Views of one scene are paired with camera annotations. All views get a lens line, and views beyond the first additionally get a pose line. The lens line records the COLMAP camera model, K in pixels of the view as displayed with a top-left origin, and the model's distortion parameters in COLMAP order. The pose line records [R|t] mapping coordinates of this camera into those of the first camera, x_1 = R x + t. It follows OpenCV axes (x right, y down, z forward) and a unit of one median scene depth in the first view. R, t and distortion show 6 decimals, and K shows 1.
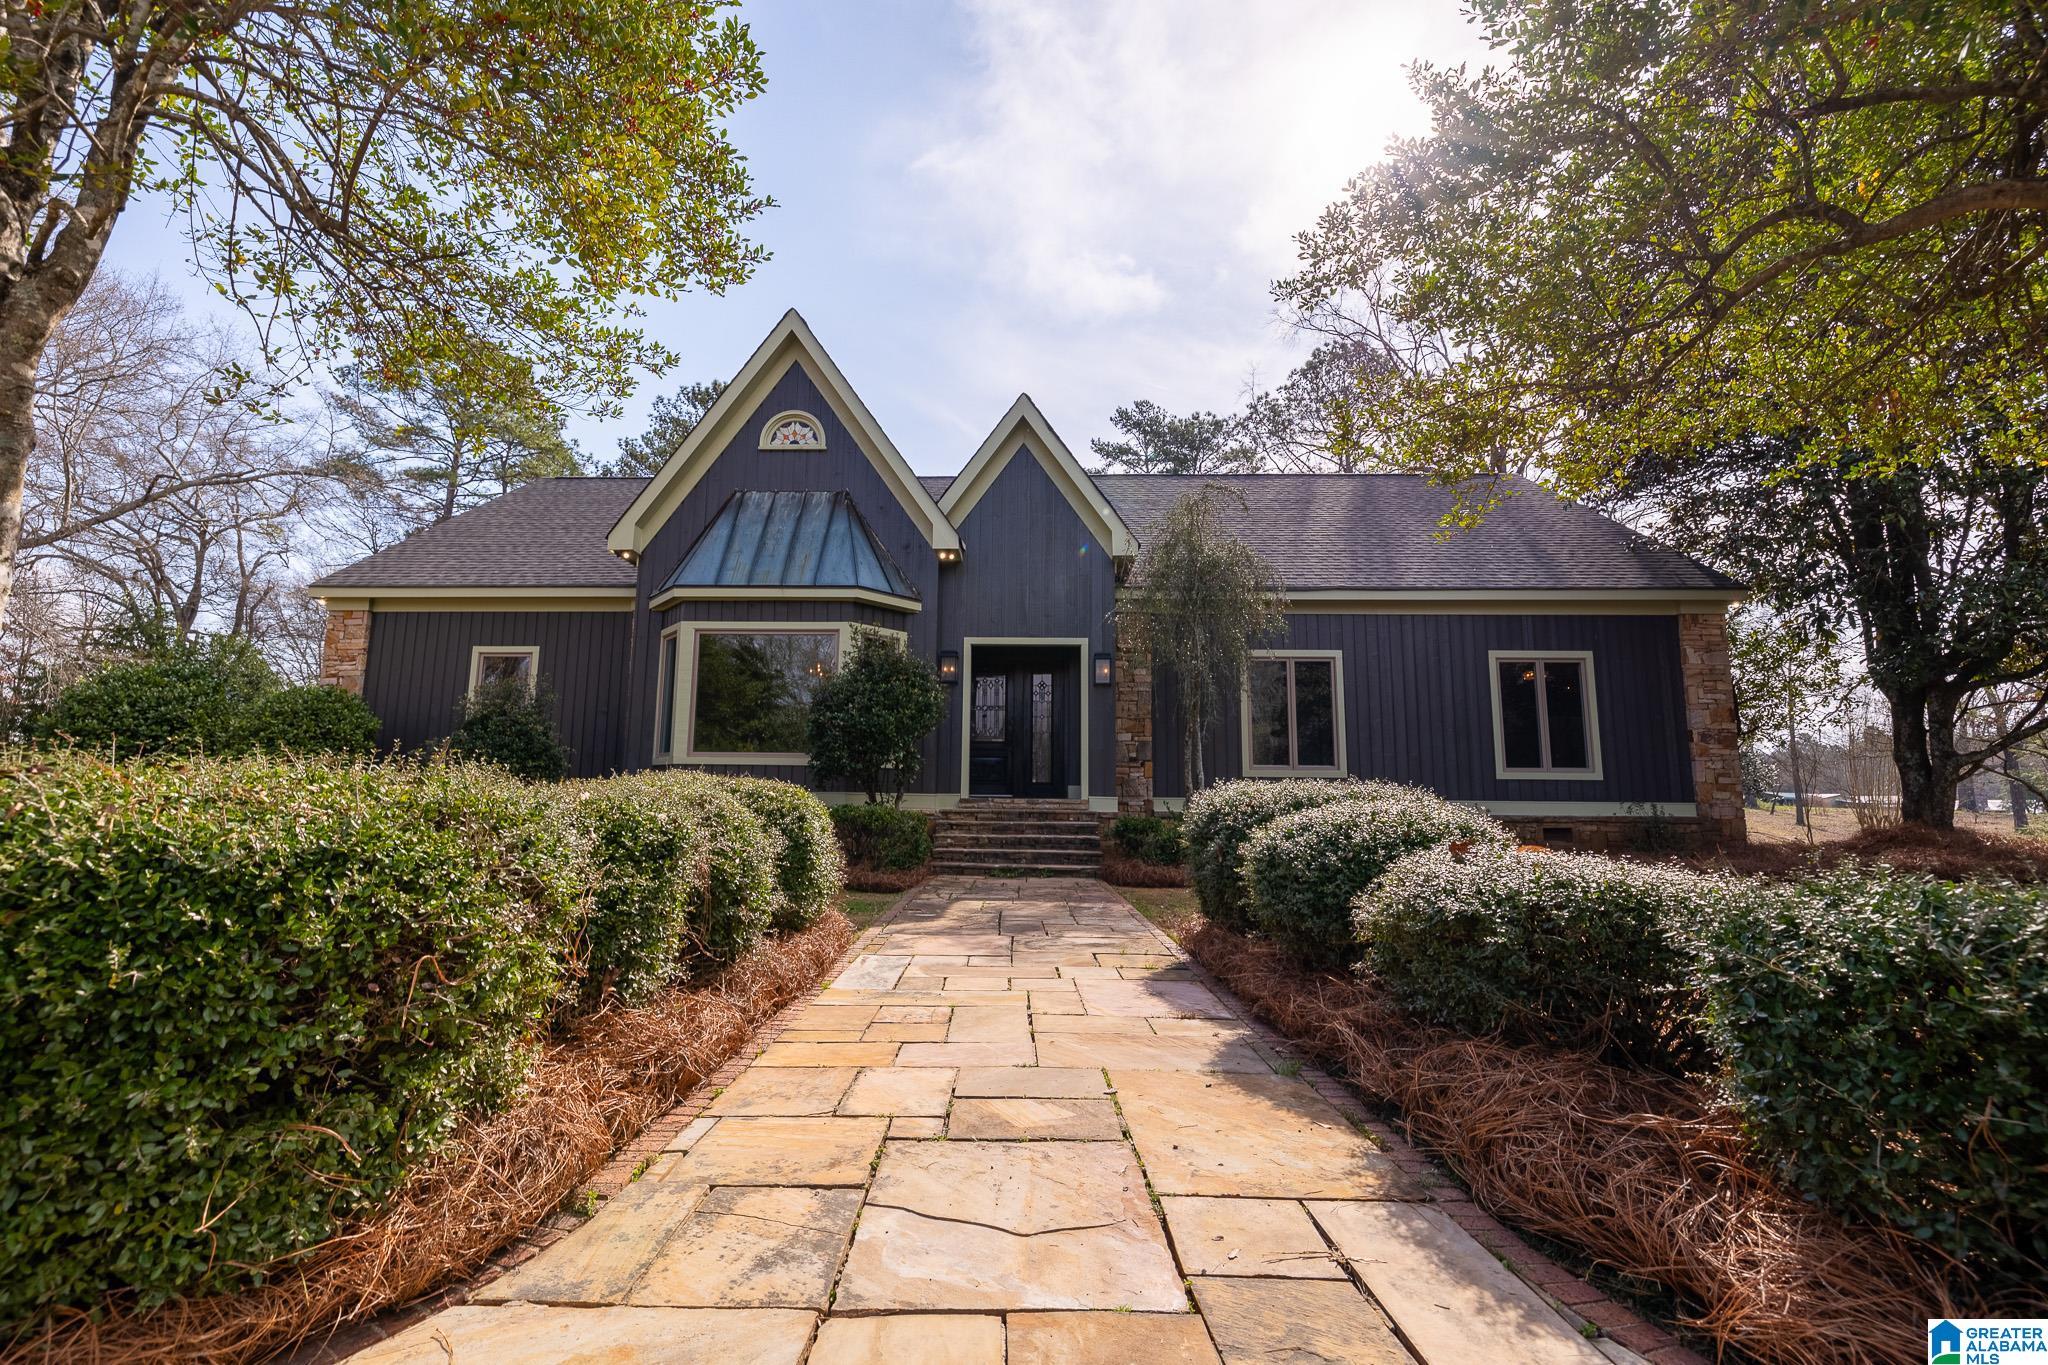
lens RADIAL K [[906.7, 0, 1026.7], [0, 906.7, 683.6], [0, 0, 1]] dist [0.002214, 0.000061]
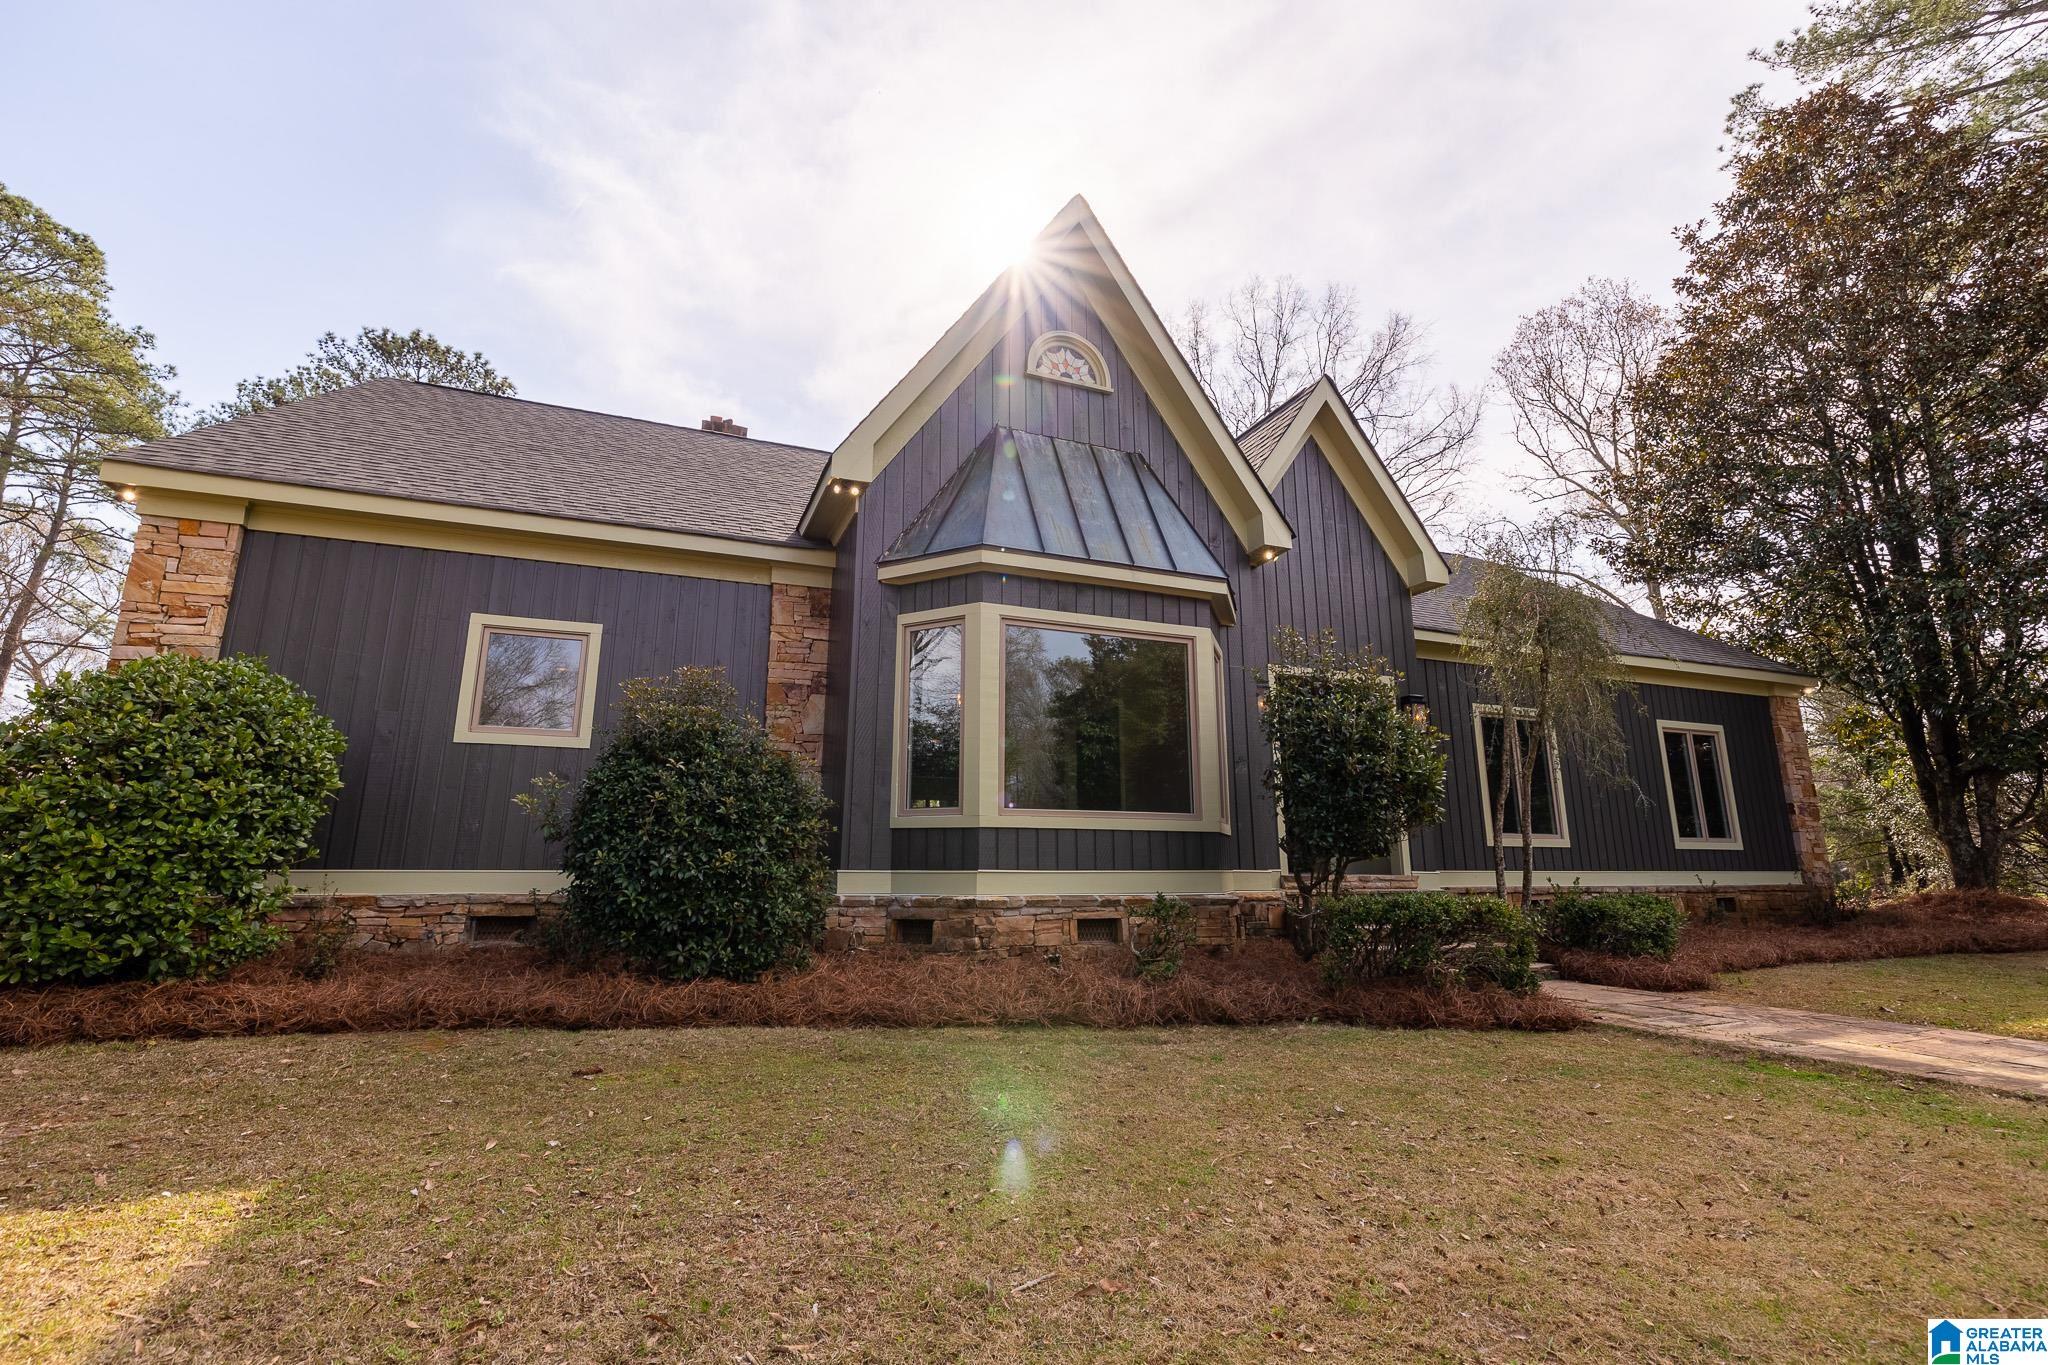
lens RADIAL K [[873.8, 0, 1023.3], [0, 873.8, 676.7], [0, 0, 1]] dist [0.008364, 0.001130]
pose [[0.920402, 0.074258, 0.383857, -0.521977], [-0.047889, 0.995817, -0.077816, 0.026181], [-0.388030, 0.053240, 0.920108, 0.379546]]
